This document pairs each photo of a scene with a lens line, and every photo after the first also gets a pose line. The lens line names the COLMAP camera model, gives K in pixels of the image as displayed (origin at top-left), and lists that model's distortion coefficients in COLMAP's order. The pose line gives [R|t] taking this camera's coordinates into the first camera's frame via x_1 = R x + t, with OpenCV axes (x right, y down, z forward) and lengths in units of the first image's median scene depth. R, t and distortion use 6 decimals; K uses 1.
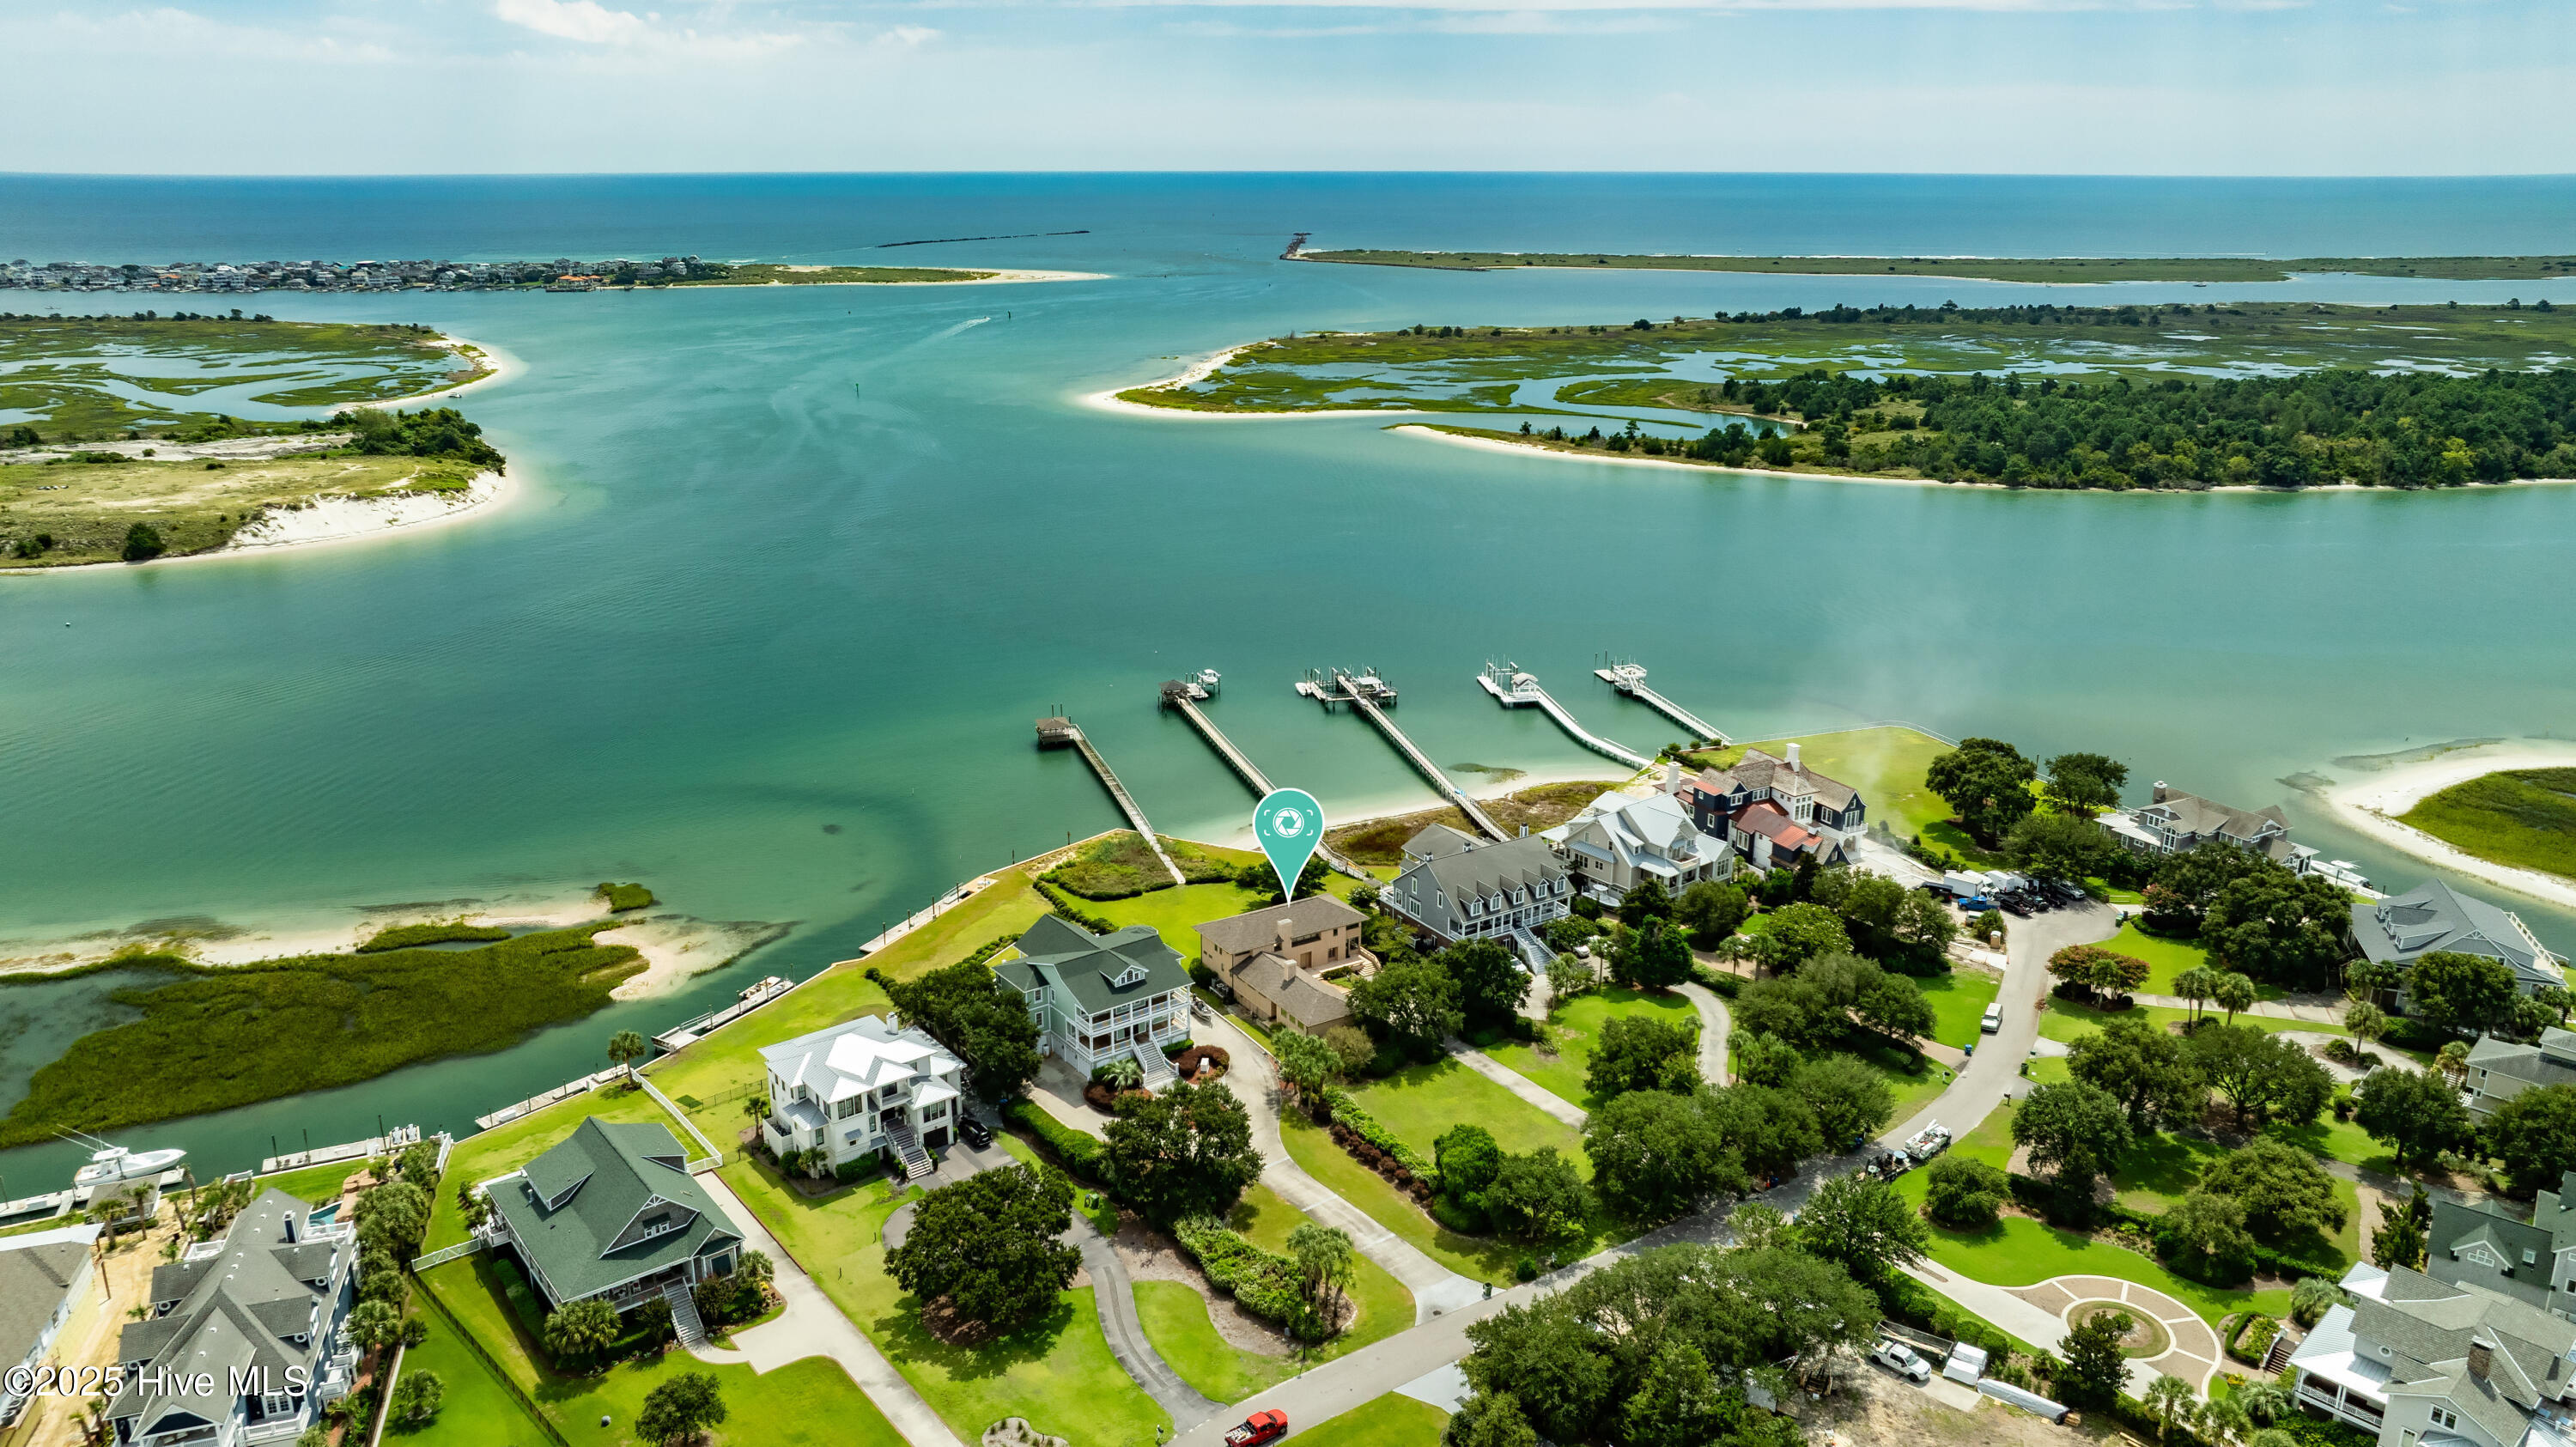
lens RADIAL K [[1811.7, 0, 1288.0], [0, 1811.7, 723.5], [0, 0, 1]] dist [-0.020217, 0.006730]
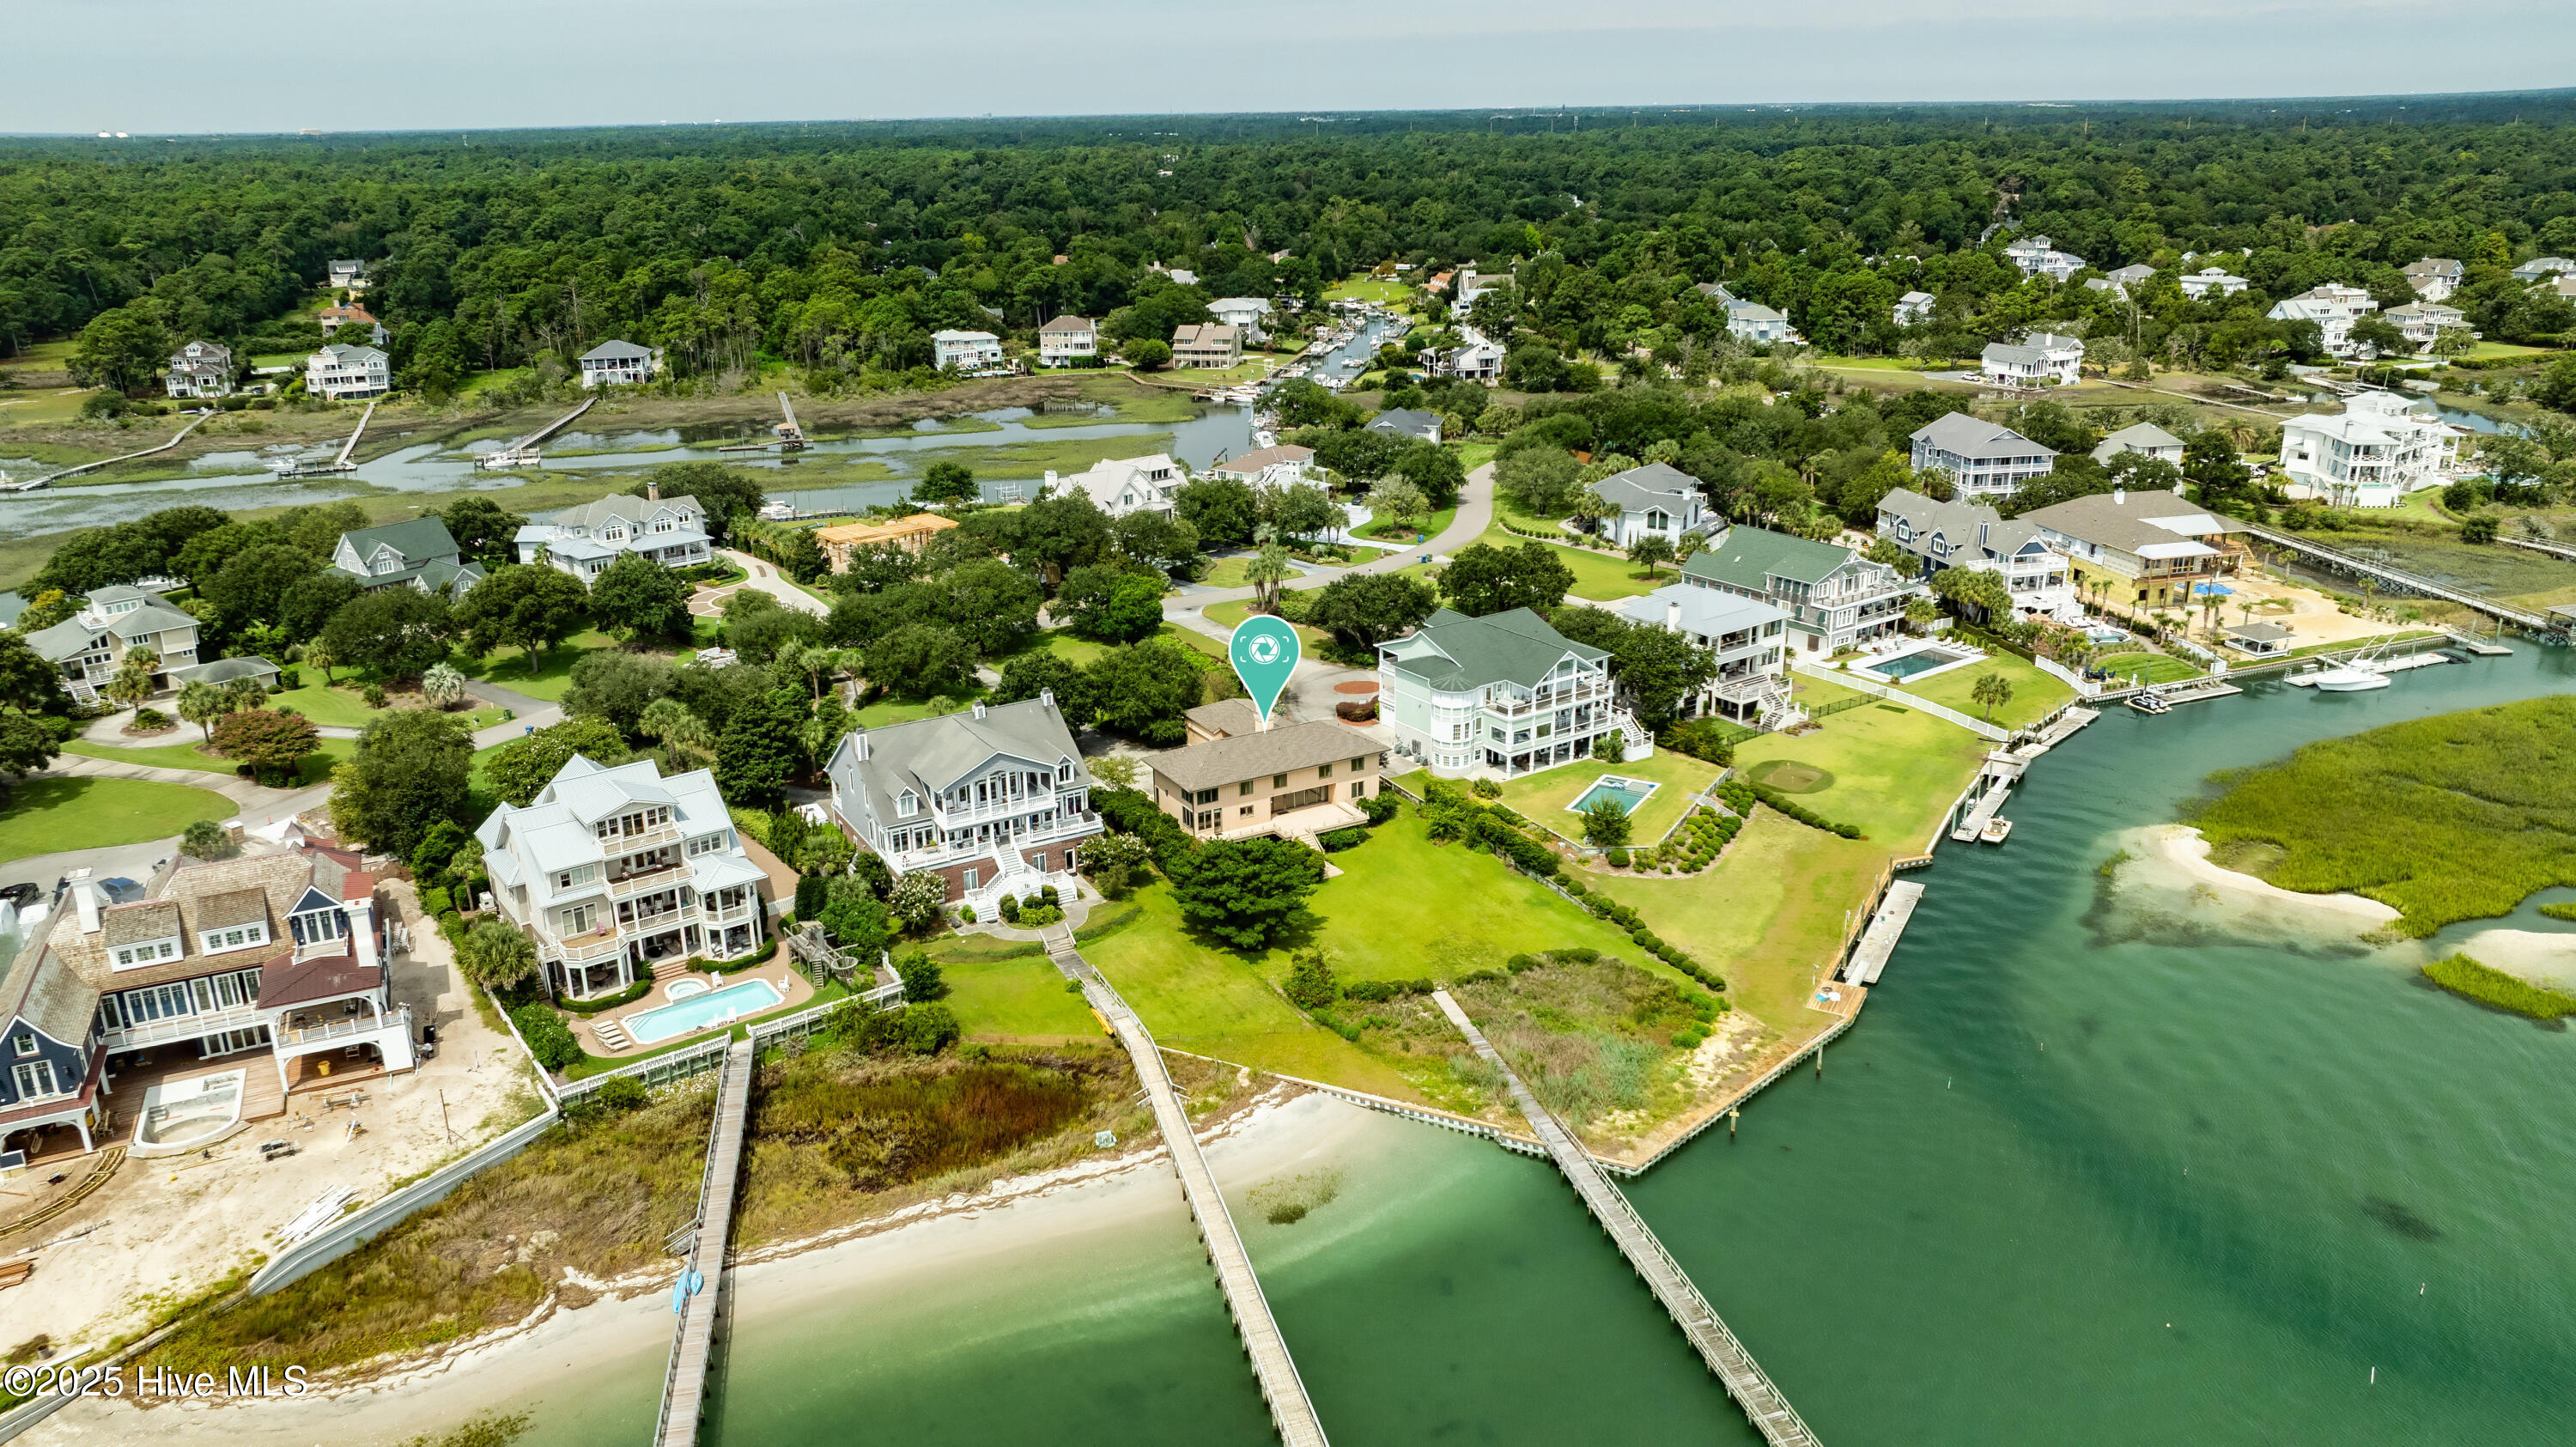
lens RADIAL K [[1811.7, 0, 1288.0], [0, 1811.7, 723.5], [0, 0, 1]] dist [-0.020217, 0.006730]
pose [[-0.999158, -0.003296, 0.040883, -0.037954], [0.021741, 0.802658, 0.596044, -0.295250], [-0.034780, 0.596431, -0.801910, 1.432429]]
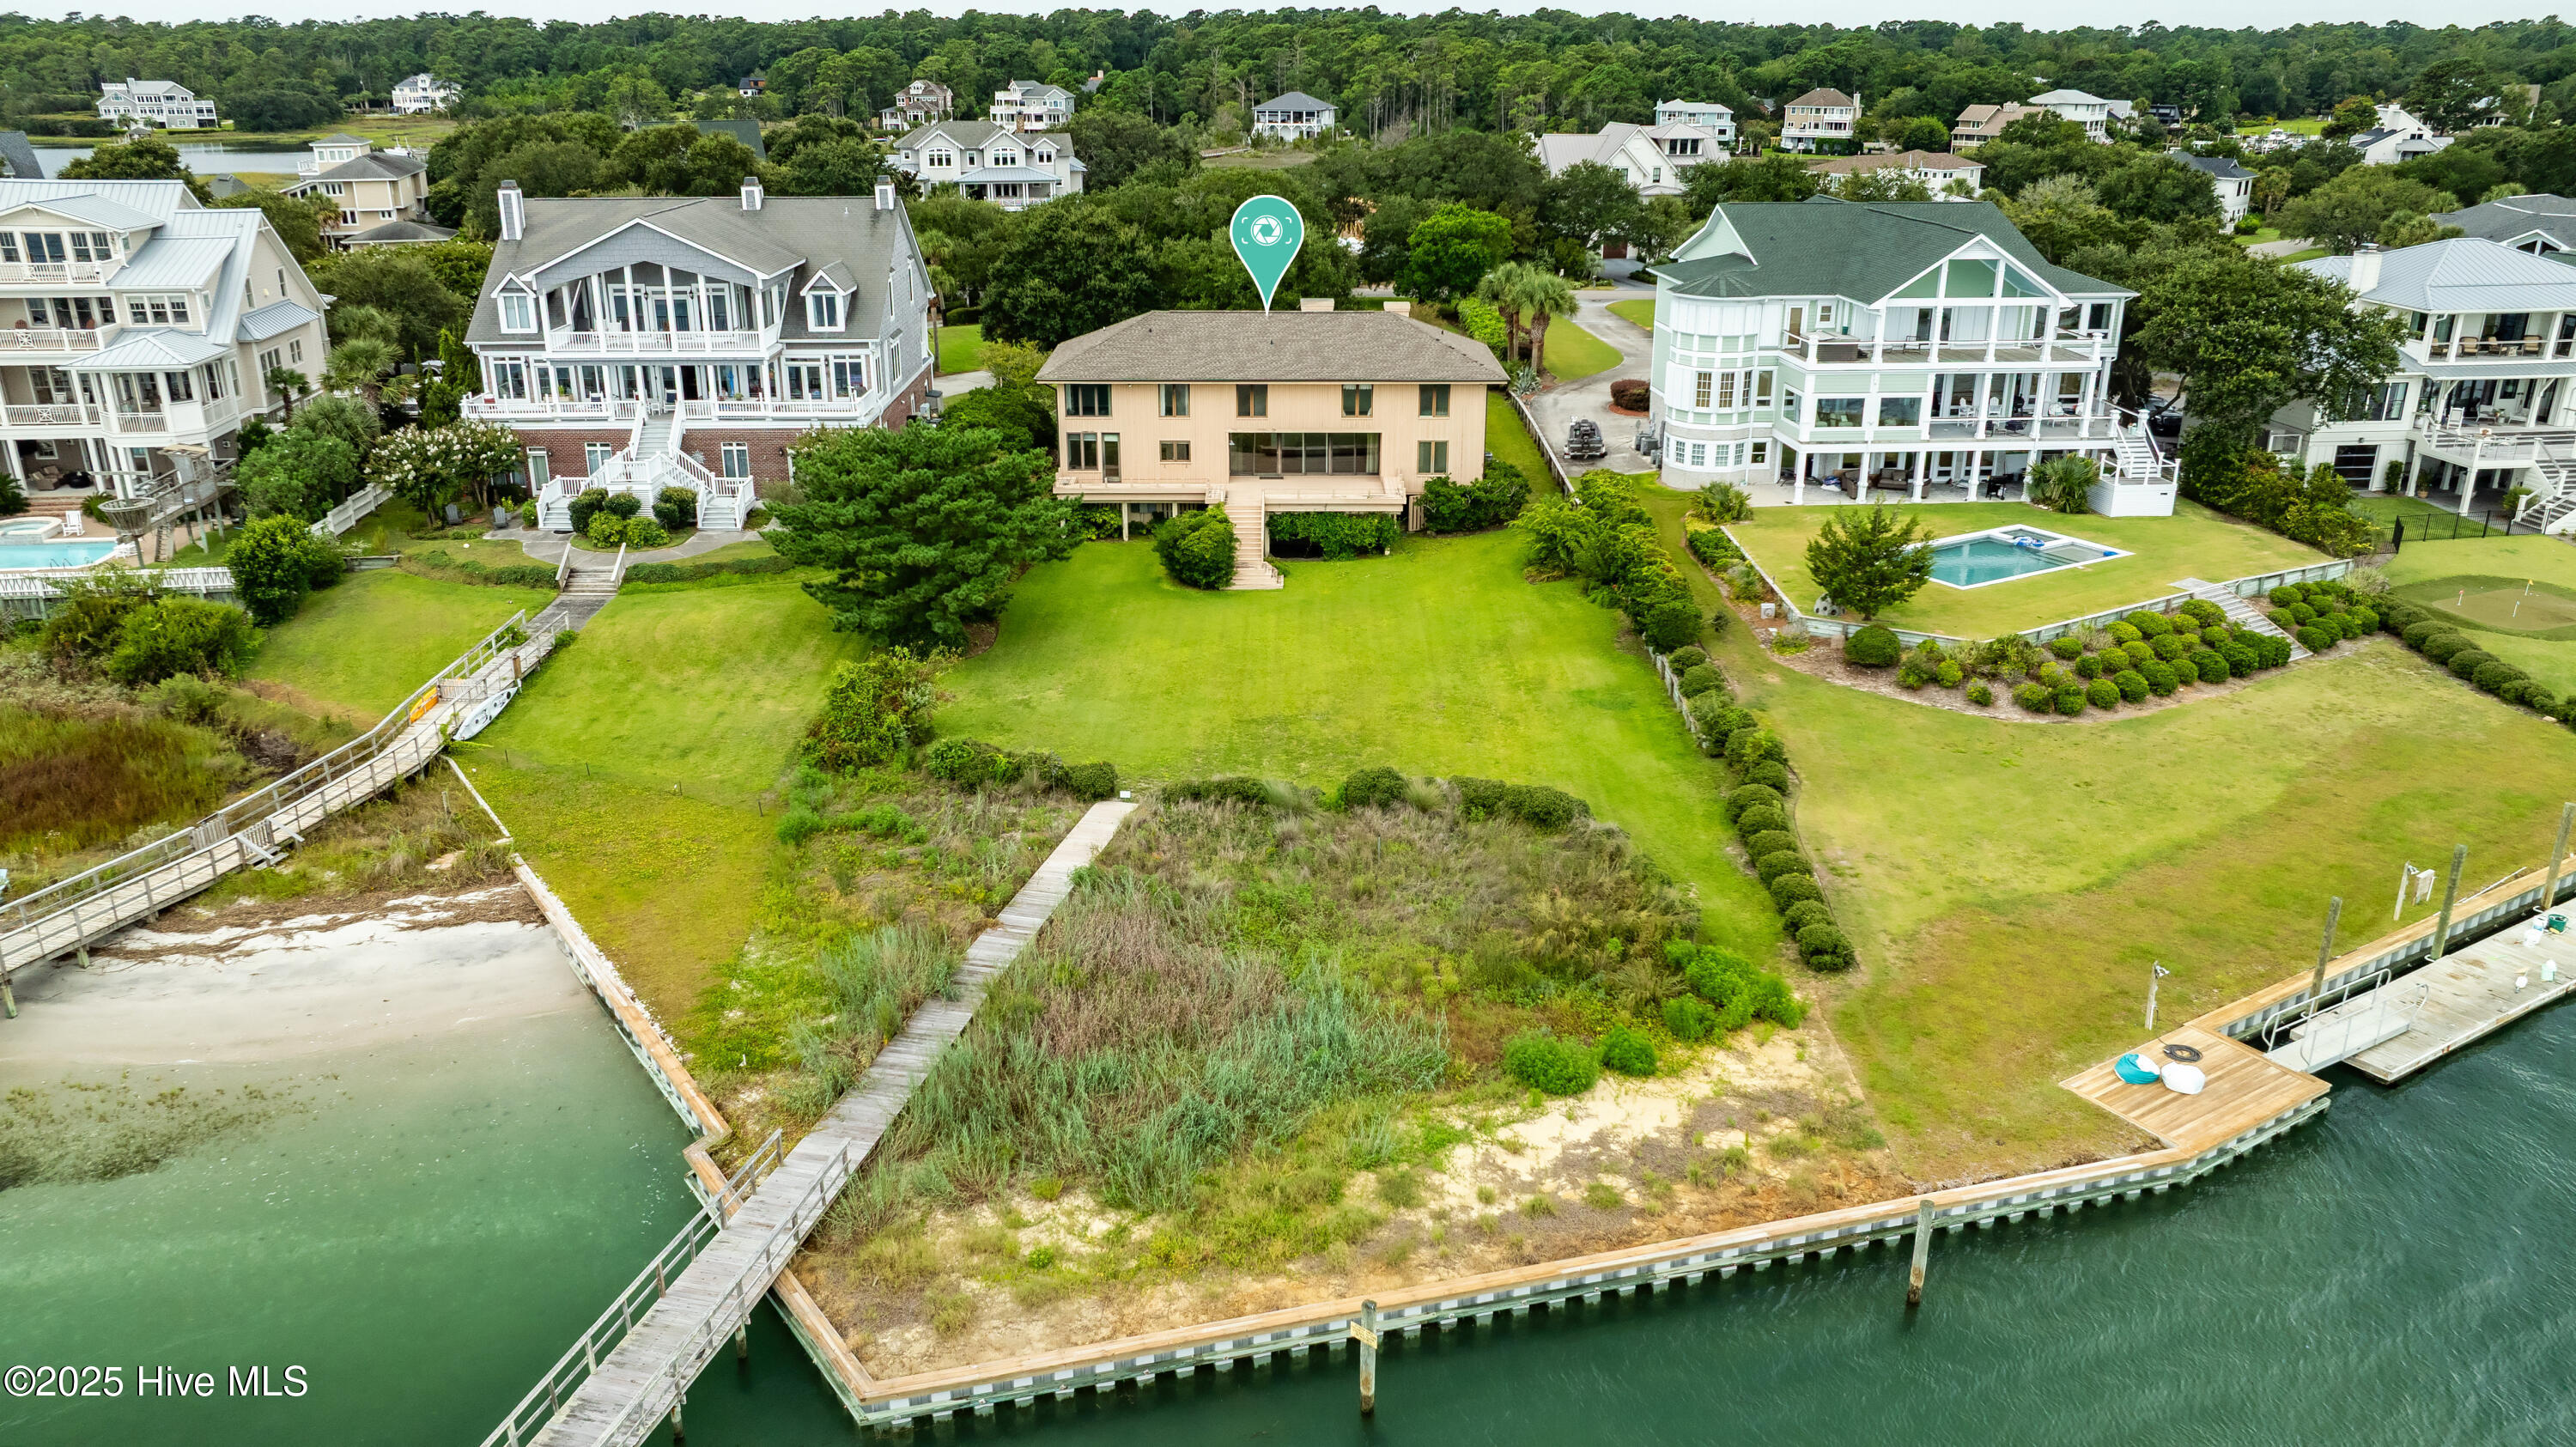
lens RADIAL K [[1852.6, 0, 1281.4], [0, 1852.6, 727.2], [0, 0, 1]] dist [-0.018728, -0.002633]
pose [[-0.849974, -0.187588, 0.492296, -0.184228], [0.156568, 0.802292, 0.576033, -0.039456], [-0.503022, 0.566691, -0.652557, 1.174774]]
